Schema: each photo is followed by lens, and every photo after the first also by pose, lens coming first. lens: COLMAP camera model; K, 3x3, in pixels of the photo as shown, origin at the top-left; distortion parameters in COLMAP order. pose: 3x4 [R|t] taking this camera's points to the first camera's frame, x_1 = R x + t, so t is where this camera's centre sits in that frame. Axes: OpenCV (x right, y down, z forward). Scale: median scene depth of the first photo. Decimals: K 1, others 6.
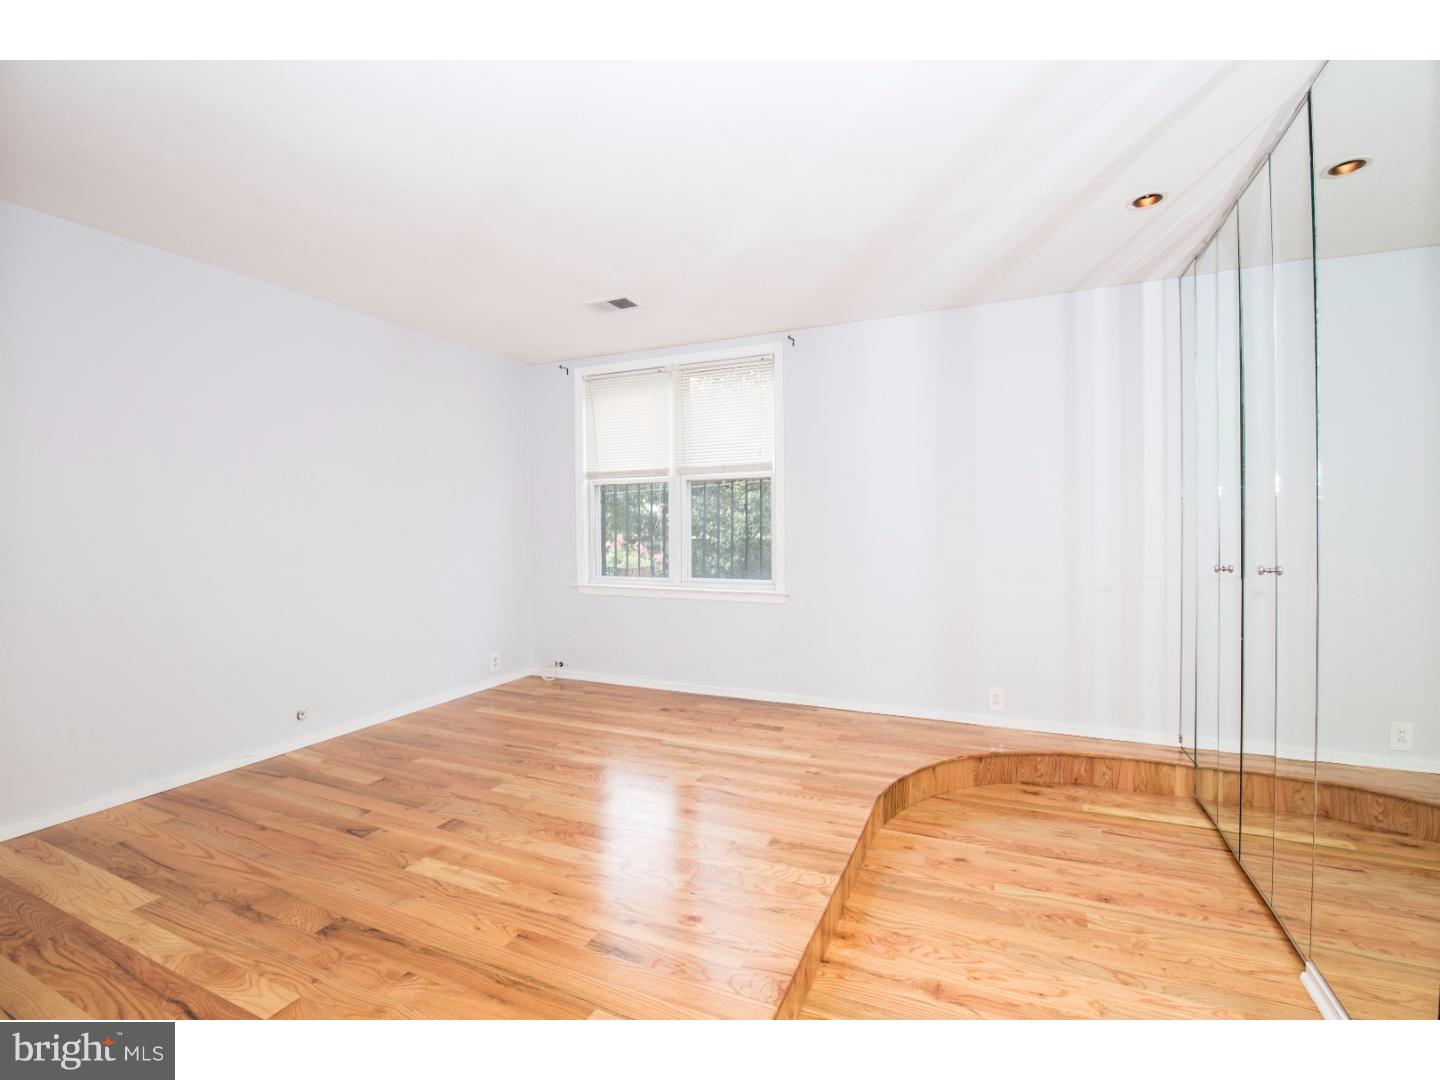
lens RADIAL K [[624.9, 0, 717.0], [0, 624.9, 531.8], [0, 0, 1]] dist [0.000983, -0.011959]
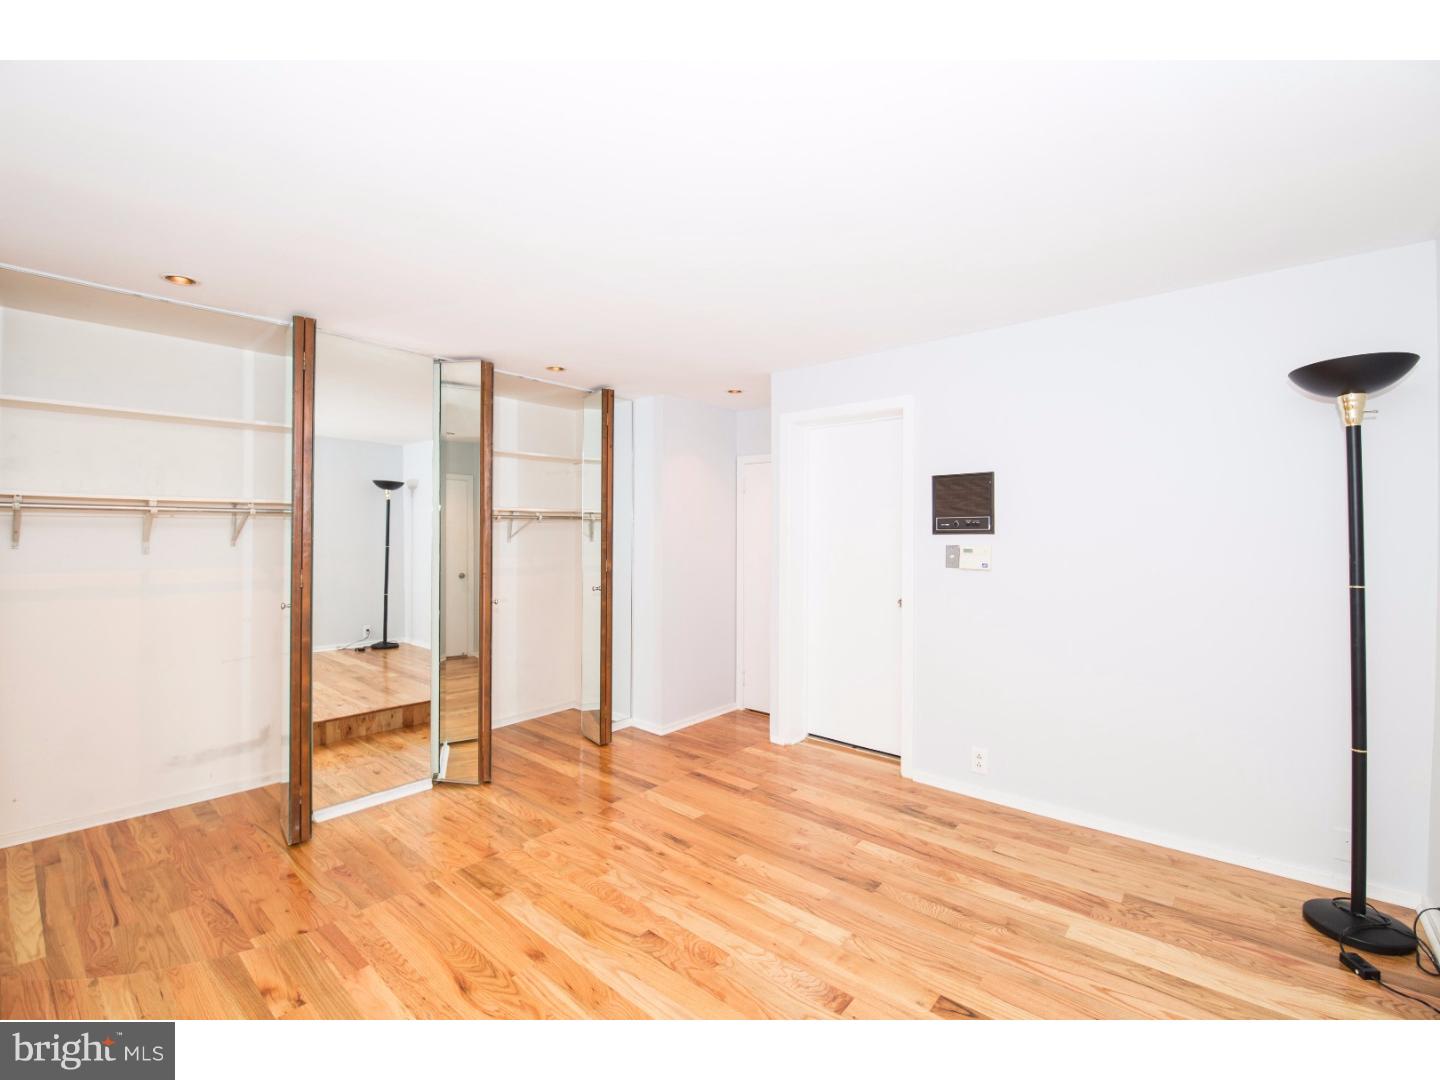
lens RADIAL K [[624.9, 0, 717.0], [0, 624.9, 531.8], [0, 0, 1]] dist [0.000983, -0.011959]
pose [[-0.960539, 0.006666, 0.278067, -0.599158], [0.004290, 0.999949, -0.009153, -0.096600], [-0.278114, -0.007599, -0.960518, 2.107415]]
